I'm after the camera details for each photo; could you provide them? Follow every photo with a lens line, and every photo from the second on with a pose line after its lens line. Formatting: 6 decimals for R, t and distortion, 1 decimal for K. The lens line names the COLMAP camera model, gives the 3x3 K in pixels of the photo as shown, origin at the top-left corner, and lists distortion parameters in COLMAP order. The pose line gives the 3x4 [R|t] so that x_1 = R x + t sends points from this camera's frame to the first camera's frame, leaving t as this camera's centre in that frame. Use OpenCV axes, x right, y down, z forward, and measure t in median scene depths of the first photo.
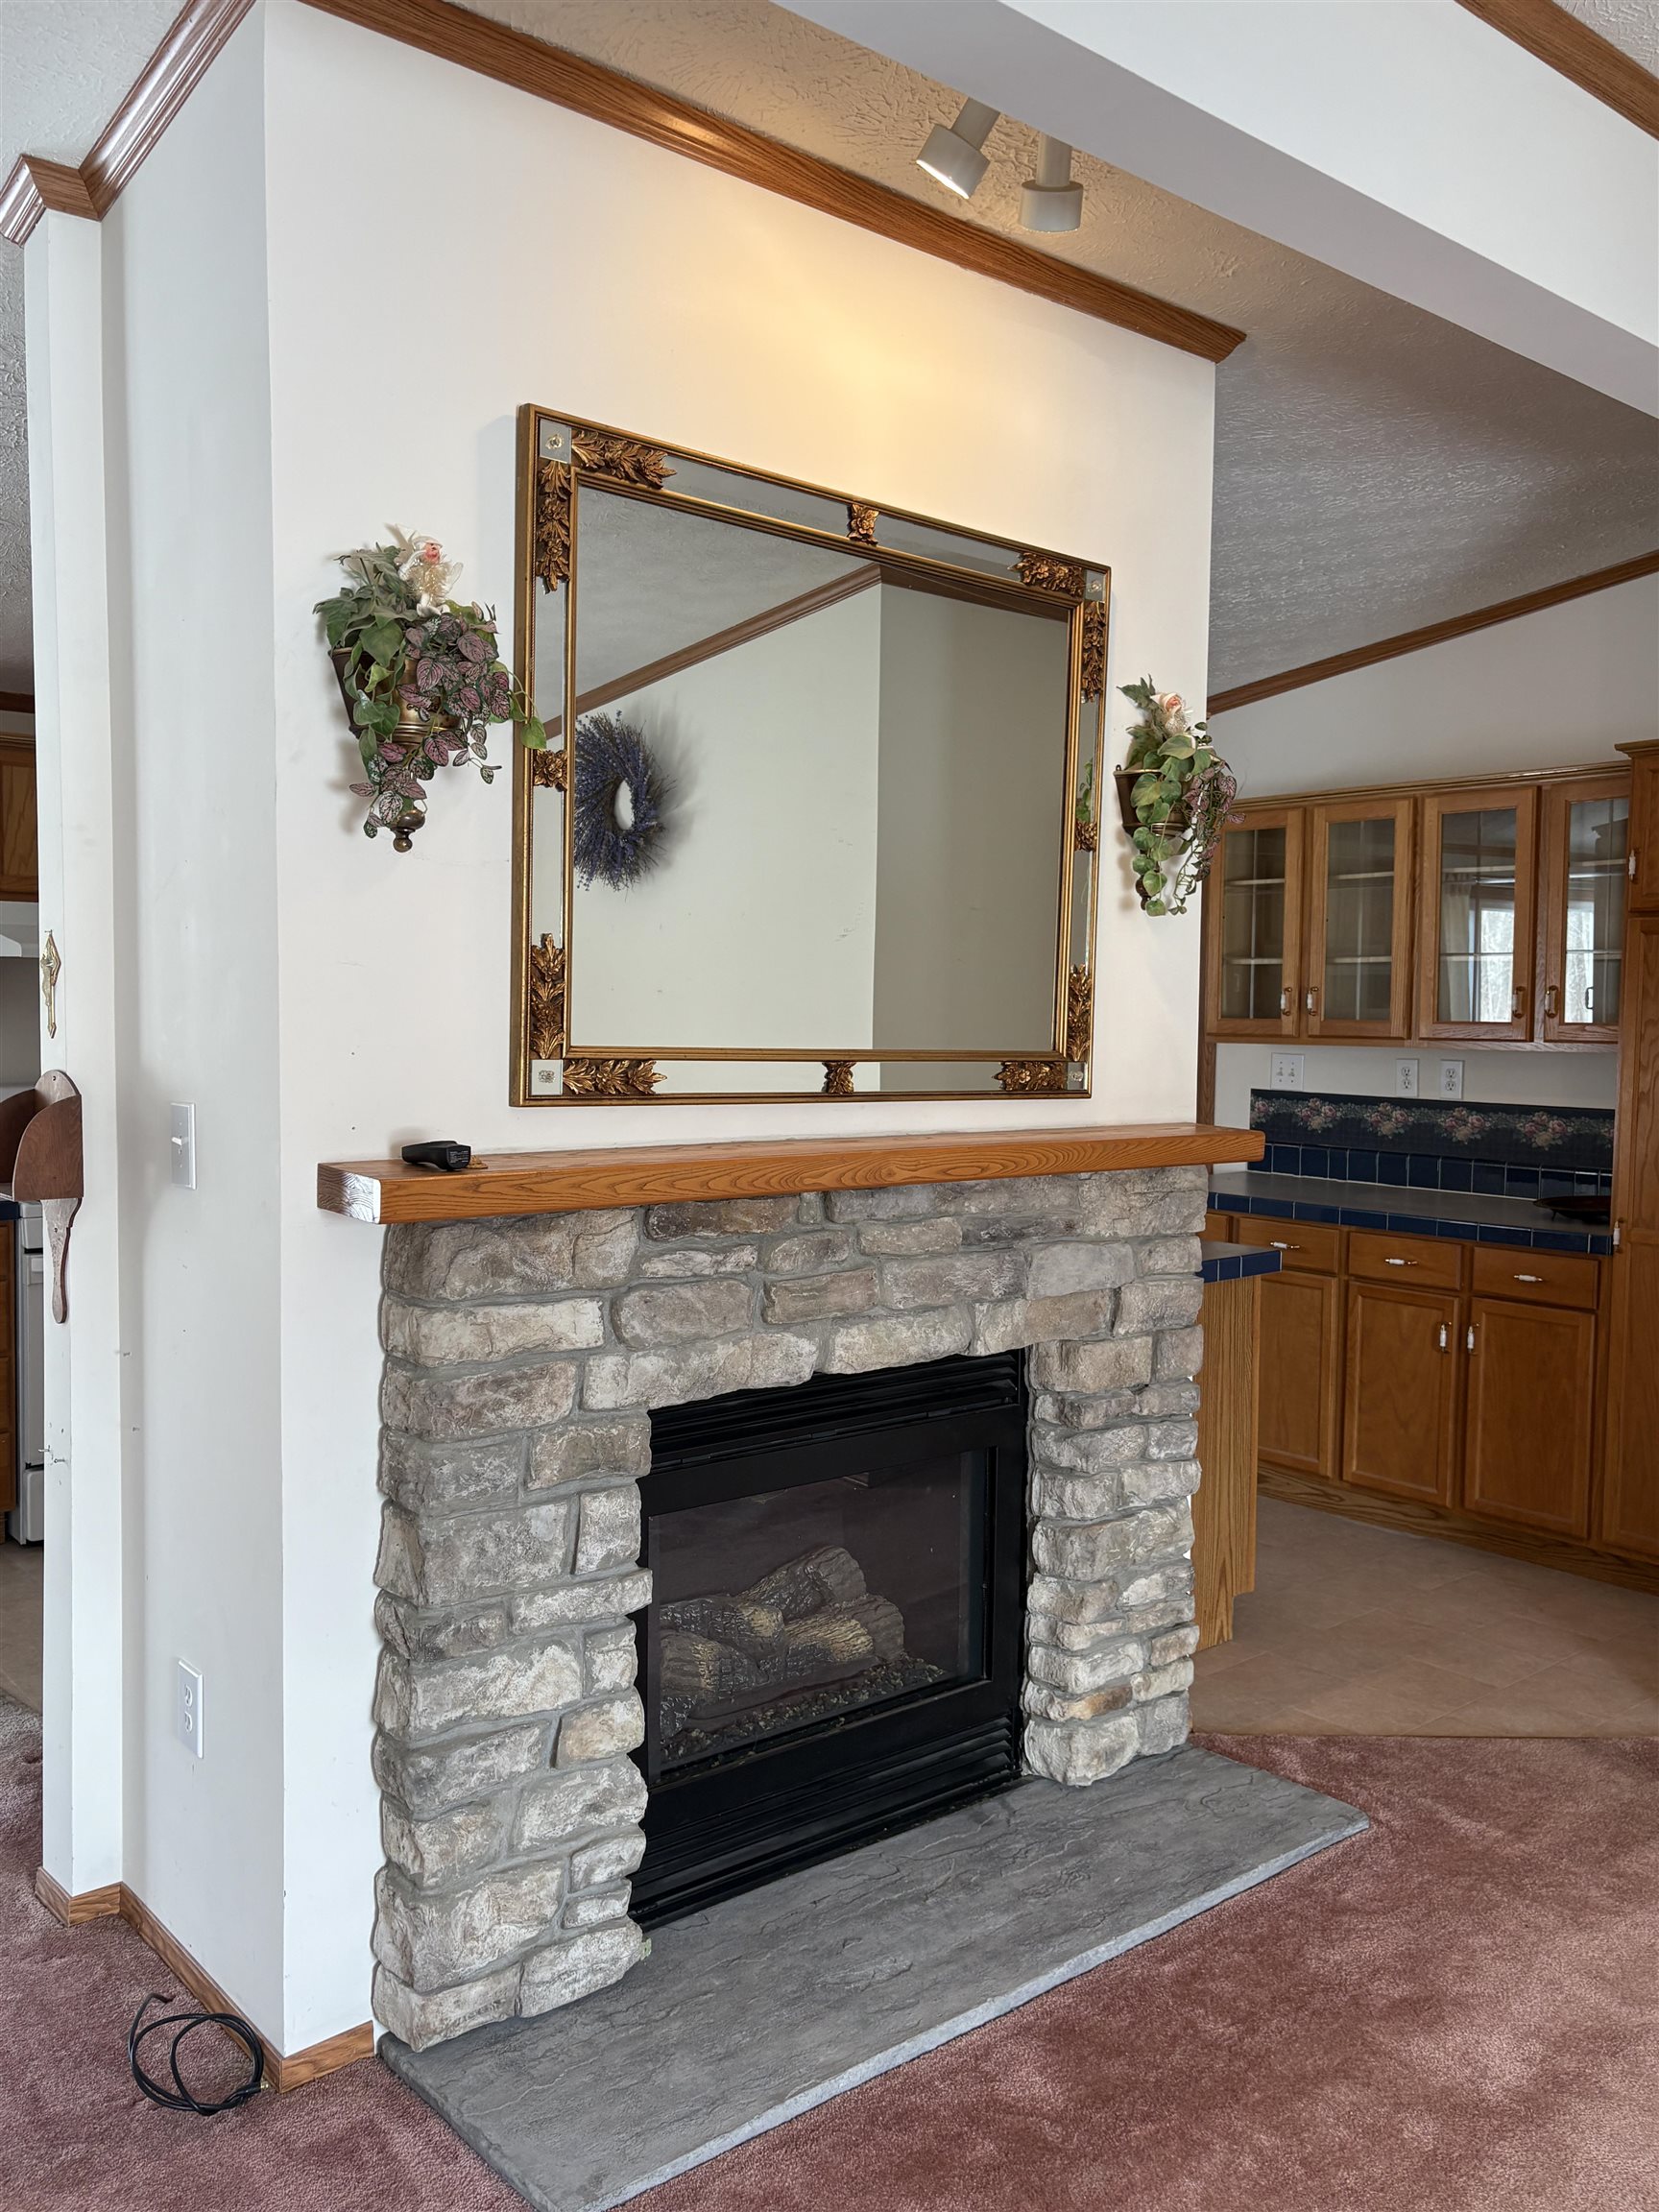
lens RADIAL K [[1777.4, 0, 829.5], [0, 1777.4, 1106.0], [0, 0, 1]] dist [0.055791, -0.063952]
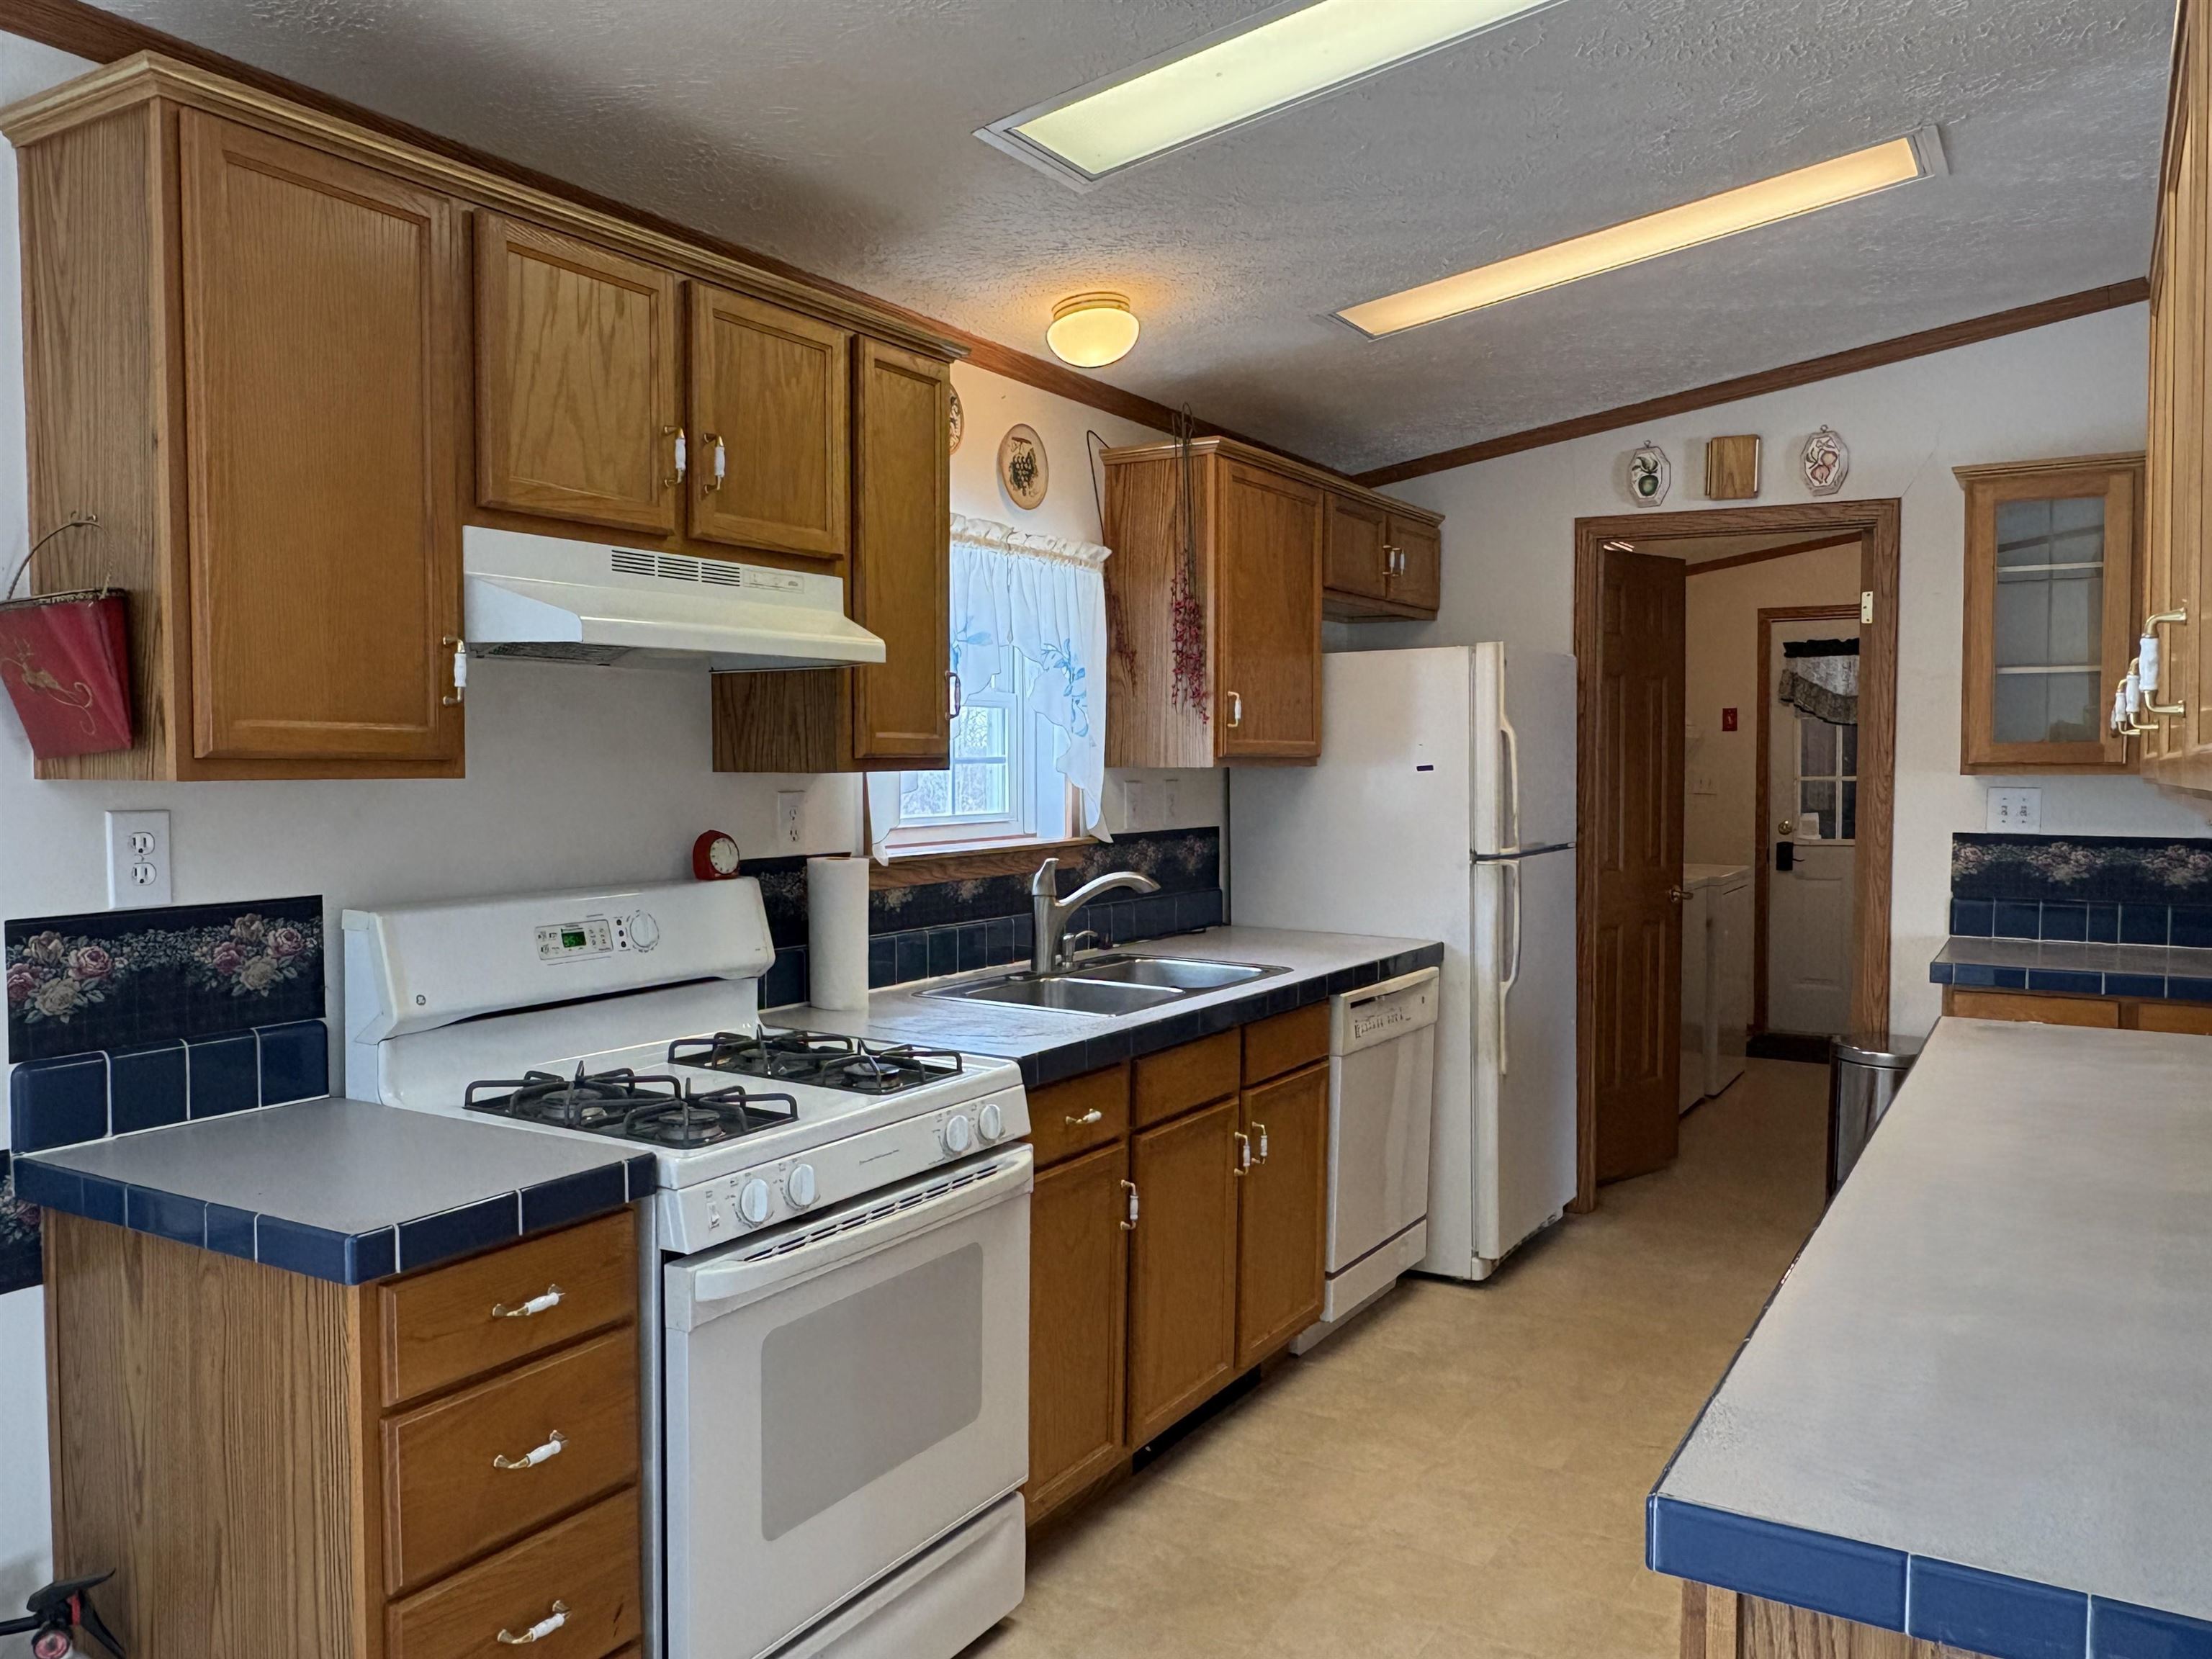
lens RADIAL K [[1667.9, 0, 1089.3], [0, 1667.9, 832.6], [0, 0, 1]] dist [-0.002619, 0.001878]
pose [[0.948734, -0.031485, 0.314503, -0.741358], [0.035370, 0.999352, -0.006655, -0.037850], [-0.314090, 0.017438, 0.949233, 0.844288]]
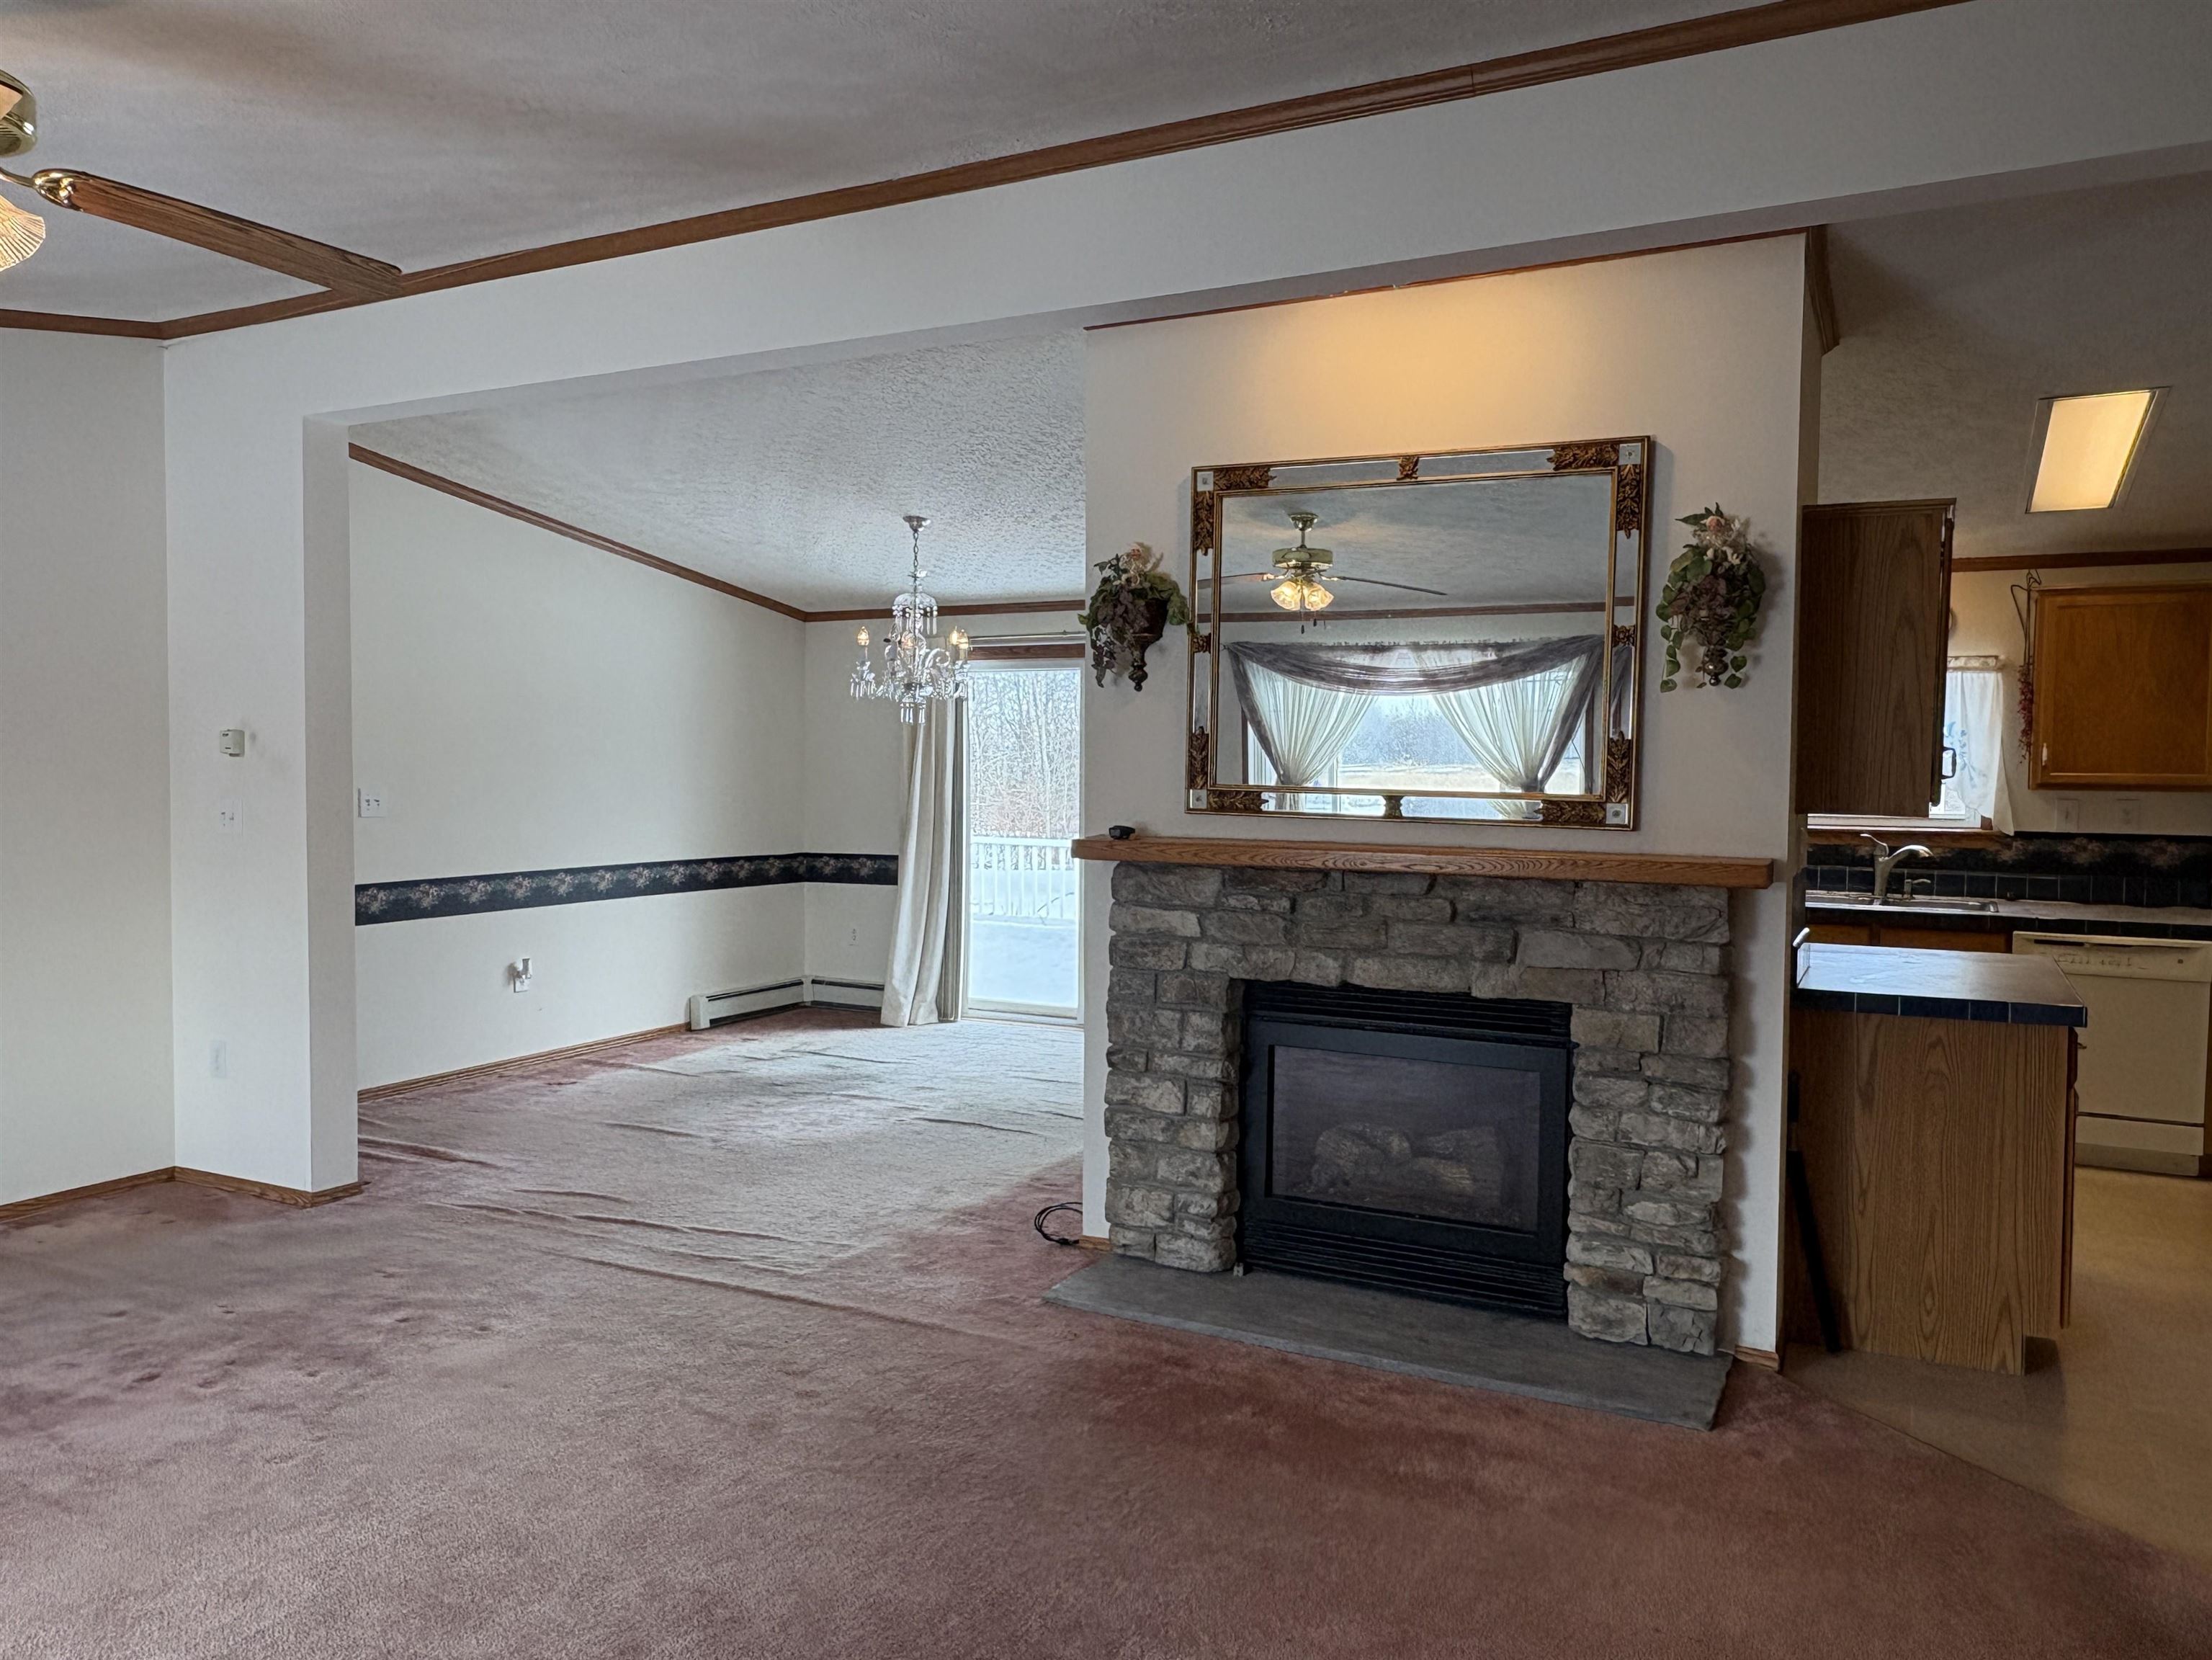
lens RADIAL K [[1595.4, 0, 1092.6], [0, 1595.4, 827.6], [0, 0, 1]] dist [0.005078, 0.000931]
pose [[0.372577, 0.026721, -0.927617, 1.233303], [-0.057715, 0.998318, 0.005576, 0.010092], [0.926205, 0.051460, 0.373492, 0.198909]]
